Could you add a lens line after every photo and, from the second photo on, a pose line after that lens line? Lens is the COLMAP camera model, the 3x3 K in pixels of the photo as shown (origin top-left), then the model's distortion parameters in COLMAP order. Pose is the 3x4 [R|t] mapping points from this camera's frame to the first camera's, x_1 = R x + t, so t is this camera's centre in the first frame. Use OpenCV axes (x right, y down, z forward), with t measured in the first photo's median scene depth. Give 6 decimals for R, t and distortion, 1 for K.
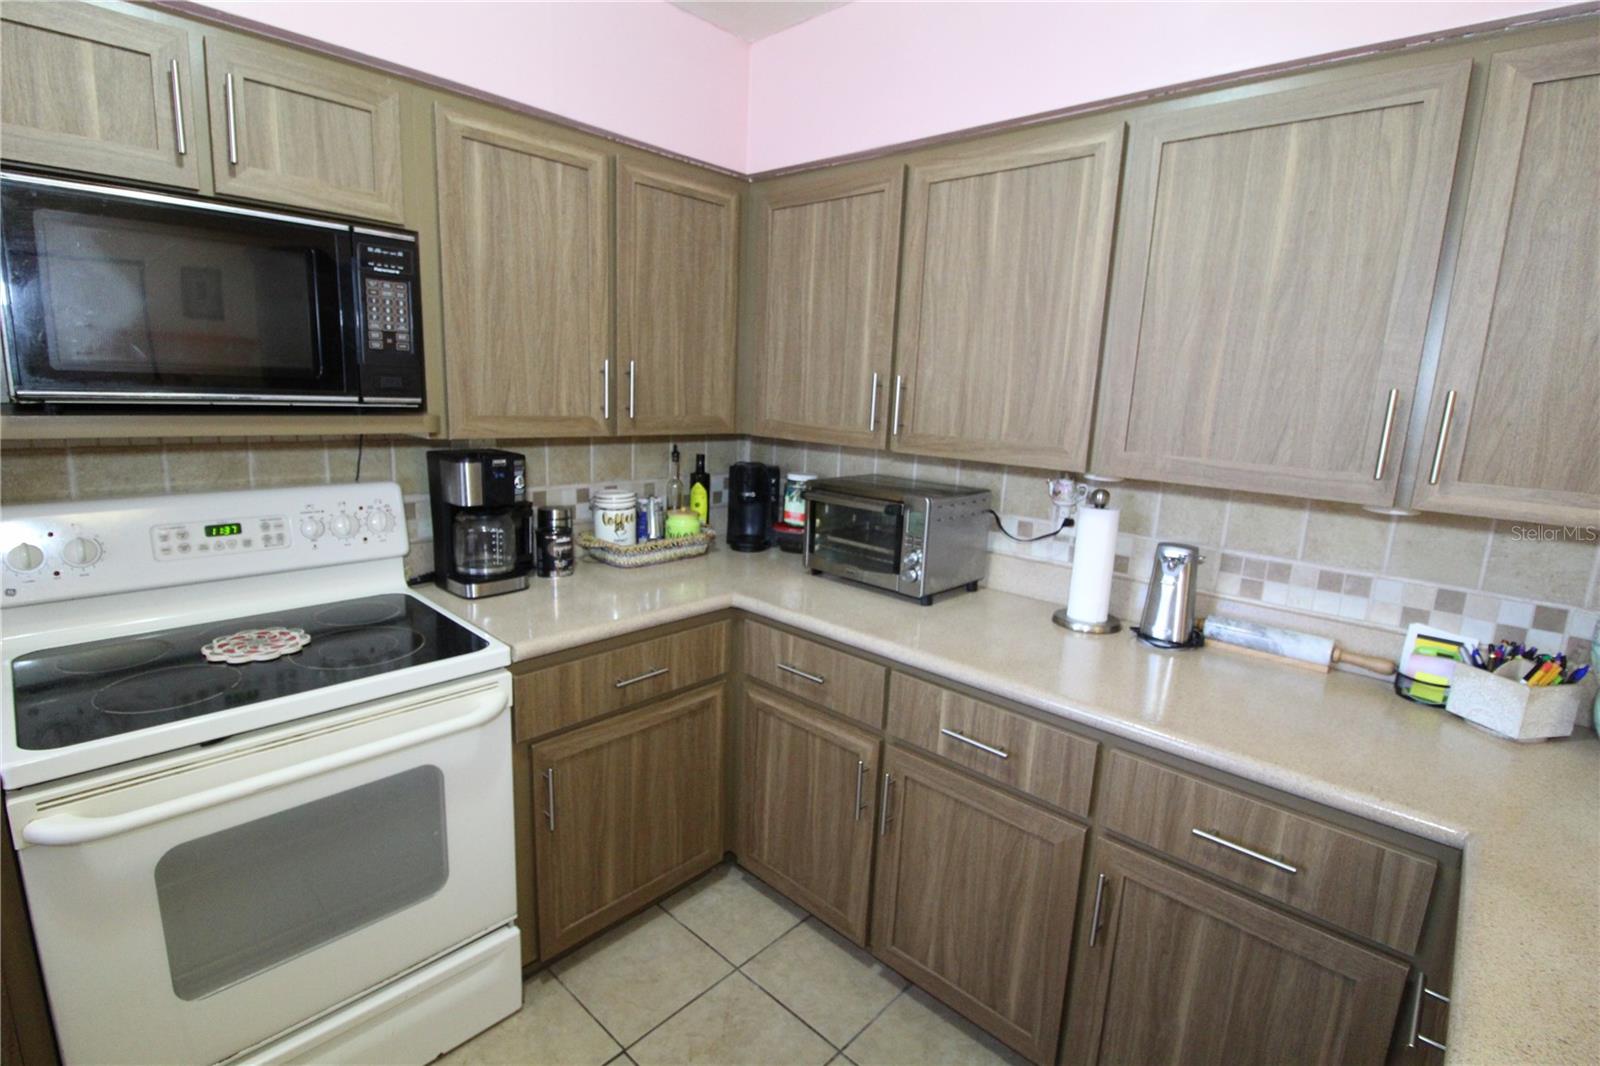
lens RADIAL K [[743.5, 0, 798.6], [0, 743.5, 532.5], [0, 0, 1]] dist [-0.004702, -0.010593]
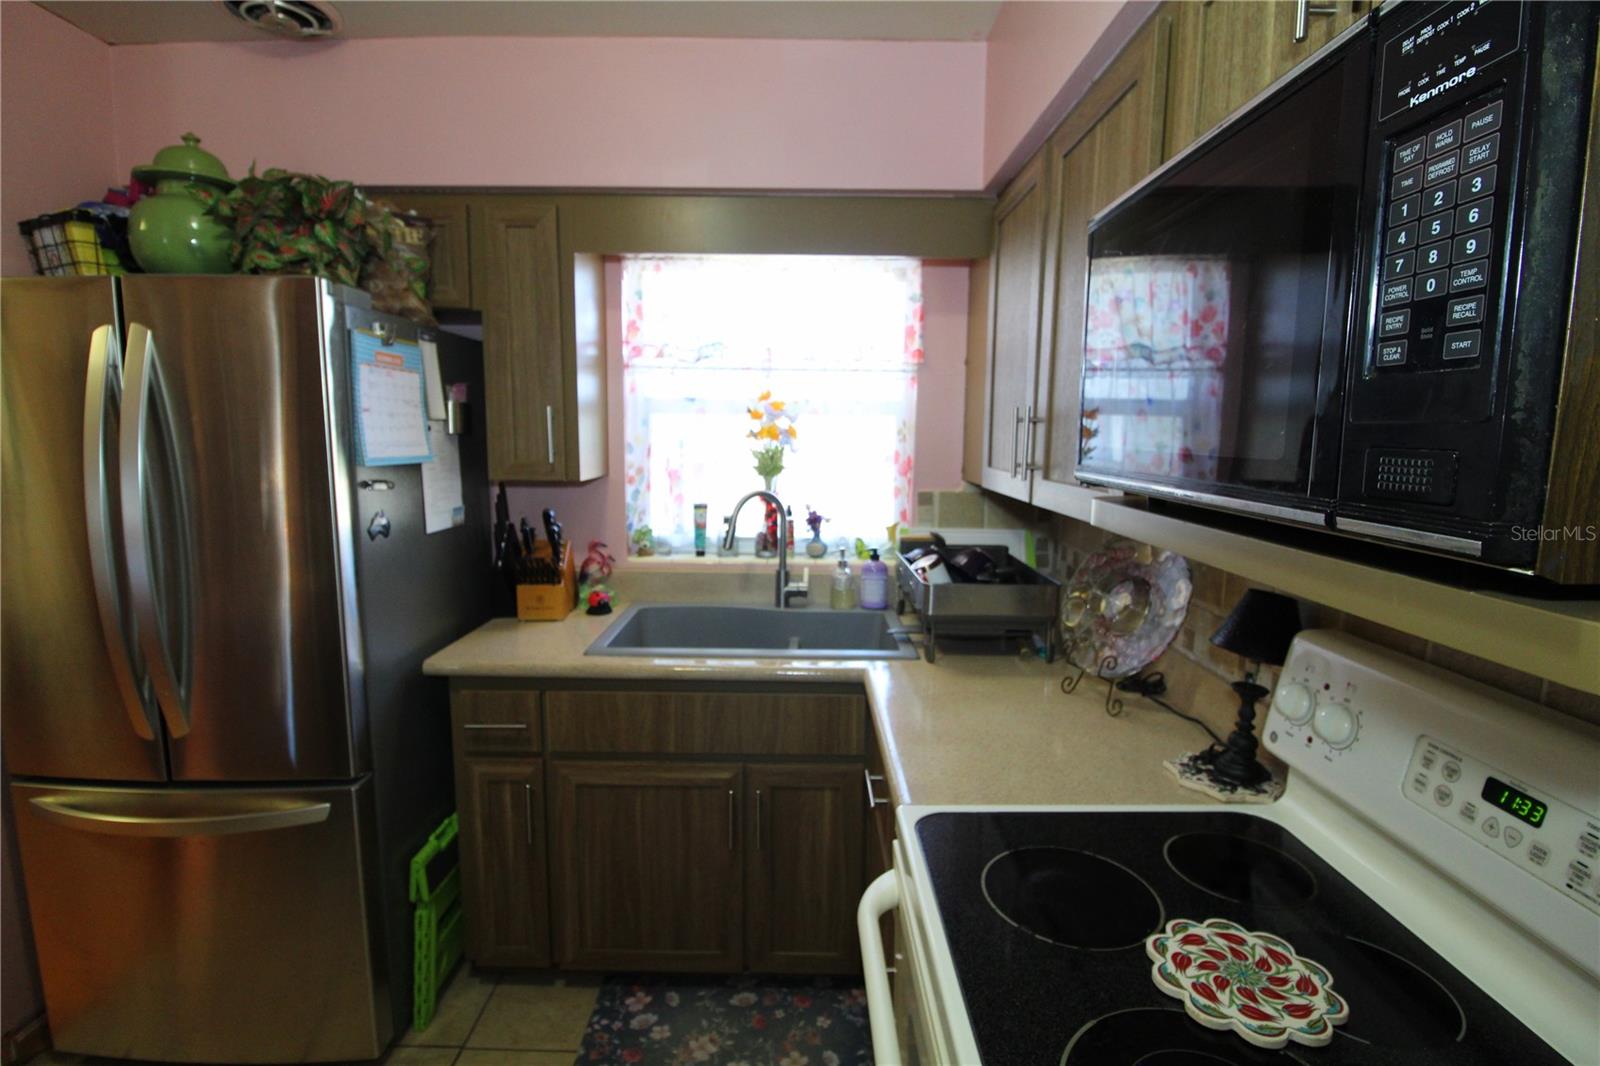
lens RADIAL K [[743.5, 0, 798.0], [0, 743.5, 529.5], [0, 0, 1]] dist [-0.004702, -0.010593]
pose [[-0.736600, 0.039366, -0.675182, -0.157190], [-0.169634, 0.955640, 0.240782, -0.190568], [0.654710, 0.291894, -0.697247, 0.950093]]
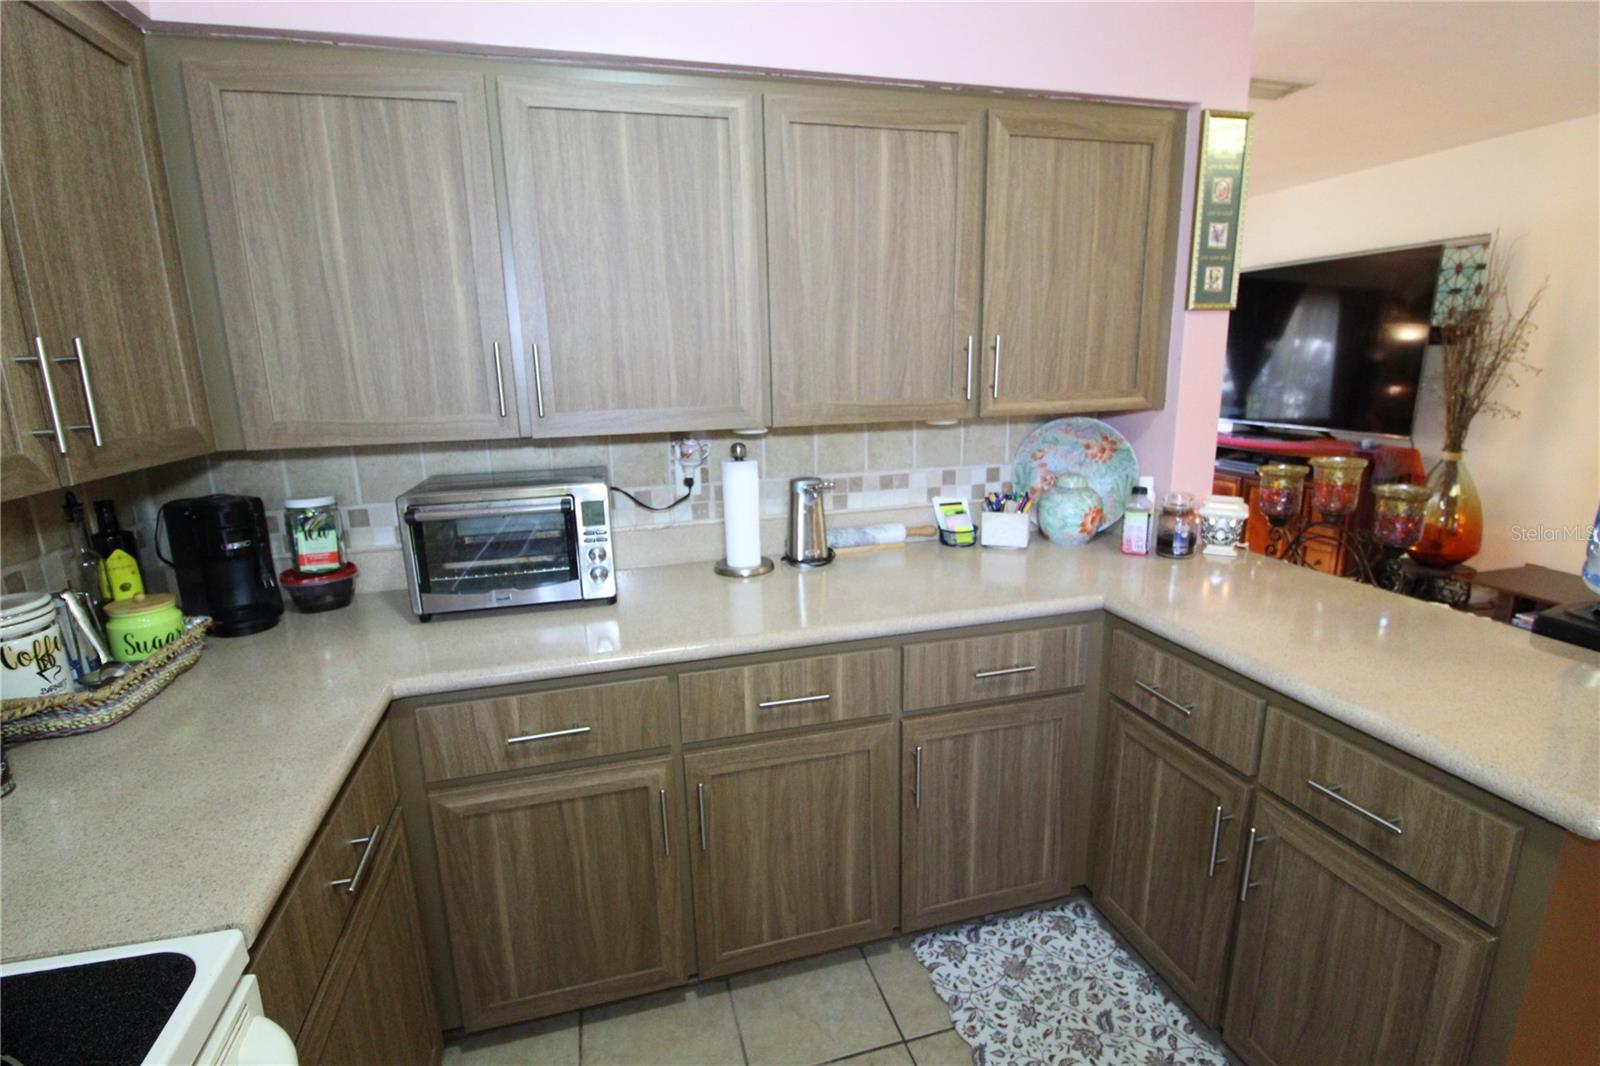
lens RADIAL K [[743.5, 0, 798.6], [0, 743.5, 531.0], [0, 0, 1]] dist [-0.004702, -0.010593]
pose [[0.522581, -0.242032, 0.817514, -0.498683], [0.209788, 0.965883, 0.151855, -0.087686], [-0.826376, 0.092148, 0.555528, 0.379623]]
